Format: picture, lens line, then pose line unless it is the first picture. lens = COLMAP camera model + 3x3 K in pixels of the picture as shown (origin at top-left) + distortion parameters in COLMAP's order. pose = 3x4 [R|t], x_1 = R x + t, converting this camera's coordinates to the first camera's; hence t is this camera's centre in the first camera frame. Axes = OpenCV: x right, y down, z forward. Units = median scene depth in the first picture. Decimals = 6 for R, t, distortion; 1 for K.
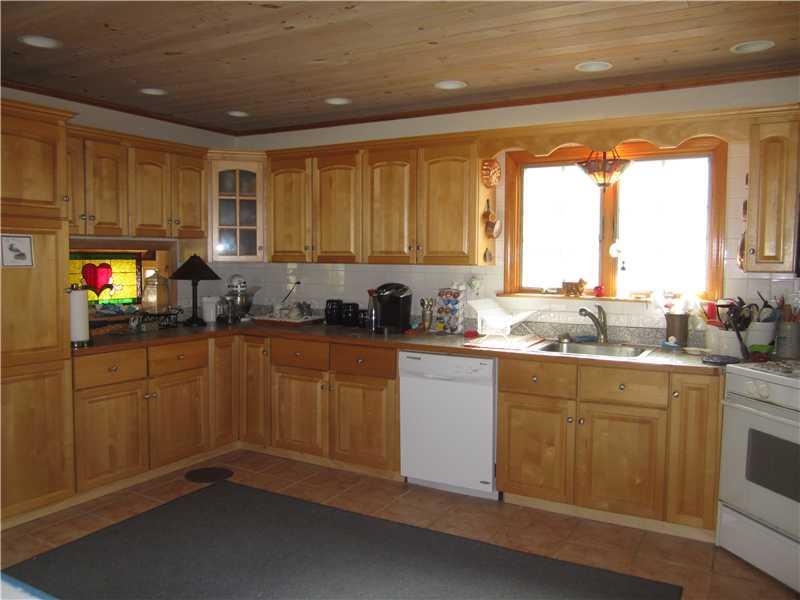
lens RADIAL K [[636.5, 0, 398.9], [0, 636.5, 303.2], [0, 0, 1]] dist [-0.074057, -0.004935]
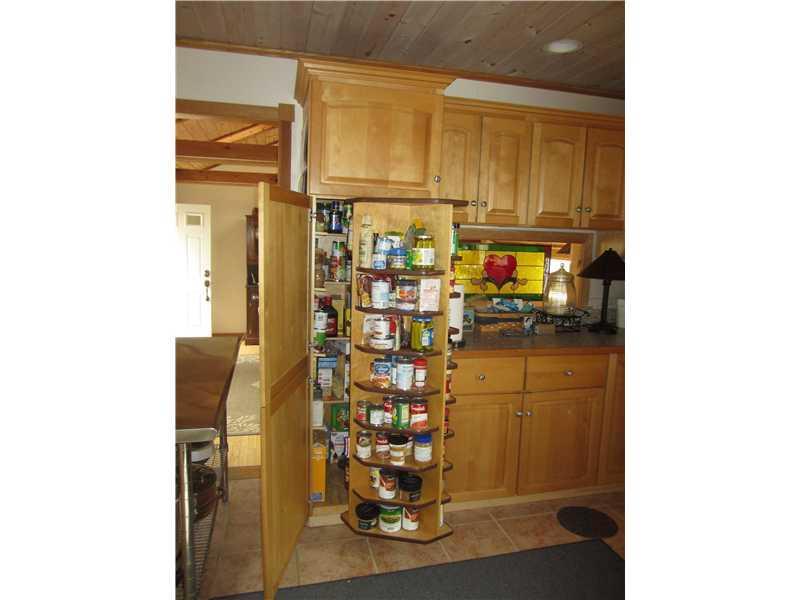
lens RADIAL K [[489.9, 0, 403.3], [0, 489.9, 305.0], [0, 0, 1]] dist [-0.020061, -0.000073]
pose [[0.696292, 0.101679, -0.710520, -0.050808], [-0.077226, 0.994781, 0.066679, -0.027725], [0.713592, 0.008443, 0.700511, 0.388782]]
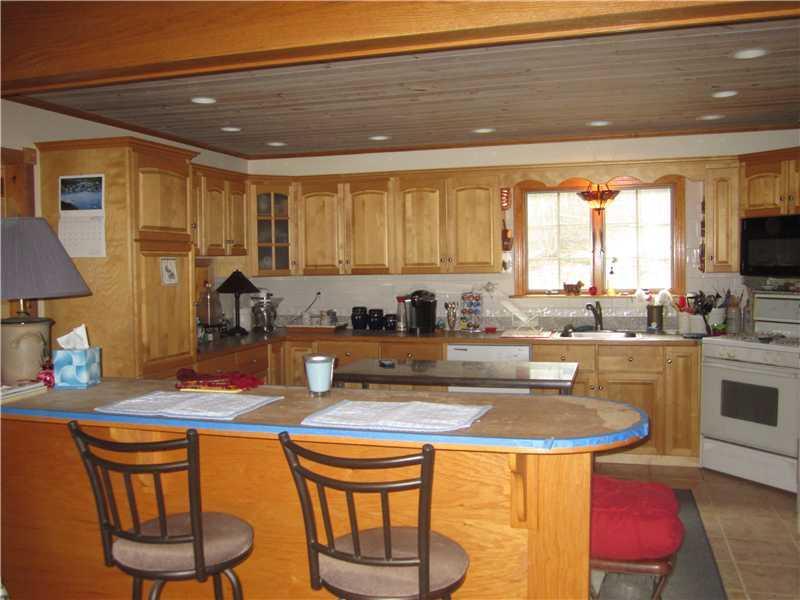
lens RADIAL K [[717.1, 0, 401.3], [0, 717.1, 295.4], [0, 0, 1]] dist [-0.110909, 0.000000]
pose [[0.974250, -0.034376, 0.222834, -0.361865], [0.040514, 0.998914, -0.023028, 0.007542], [-0.221800, 0.031463, 0.974584, -0.303292]]
